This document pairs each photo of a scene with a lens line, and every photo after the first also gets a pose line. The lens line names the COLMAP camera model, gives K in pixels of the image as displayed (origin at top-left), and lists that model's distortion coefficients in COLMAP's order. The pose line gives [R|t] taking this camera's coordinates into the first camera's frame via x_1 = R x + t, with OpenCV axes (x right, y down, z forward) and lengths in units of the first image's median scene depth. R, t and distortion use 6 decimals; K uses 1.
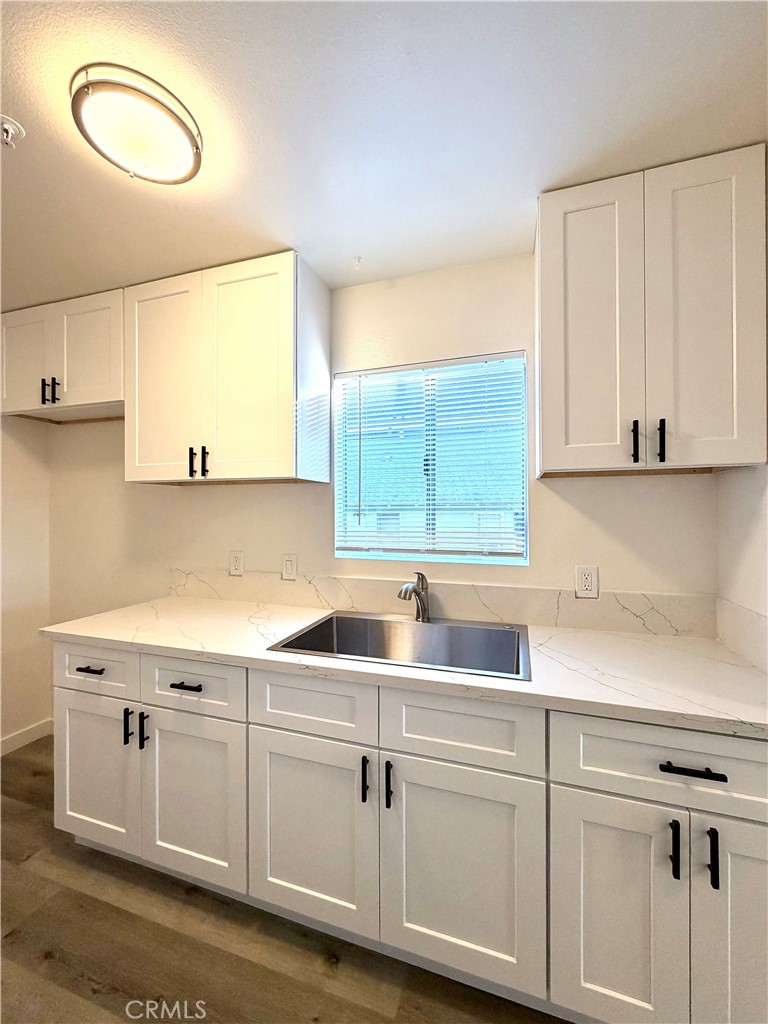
lens RADIAL K [[409.5, 0, 383.2], [0, 409.5, 509.0], [0, 0, 1]] dist [0.000826, -0.000215]
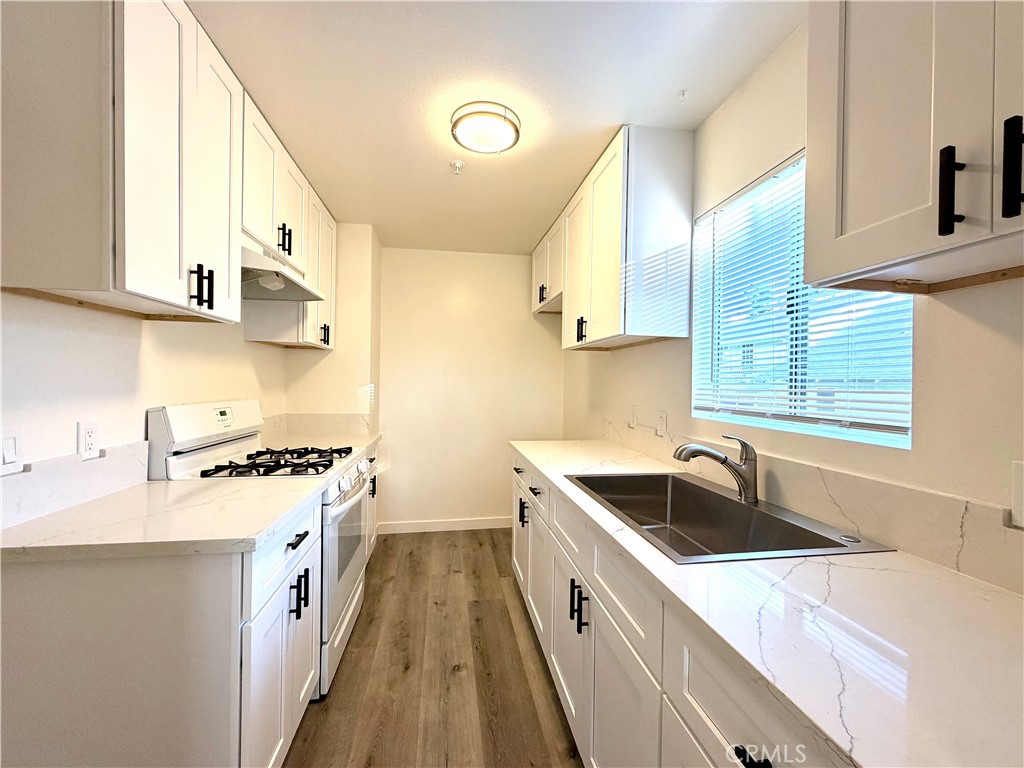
lens RADIAL K [[409.5, 0, 511.7], [0, 409.5, 384.3], [0, 0, 1]] dist [0.000826, -0.000215]
pose [[0.456628, 0.010907, -0.889591, 0.538877], [-0.014035, 0.999889, 0.005055, 0.046483], [0.889547, 0.010177, 0.456731, 0.214105]]
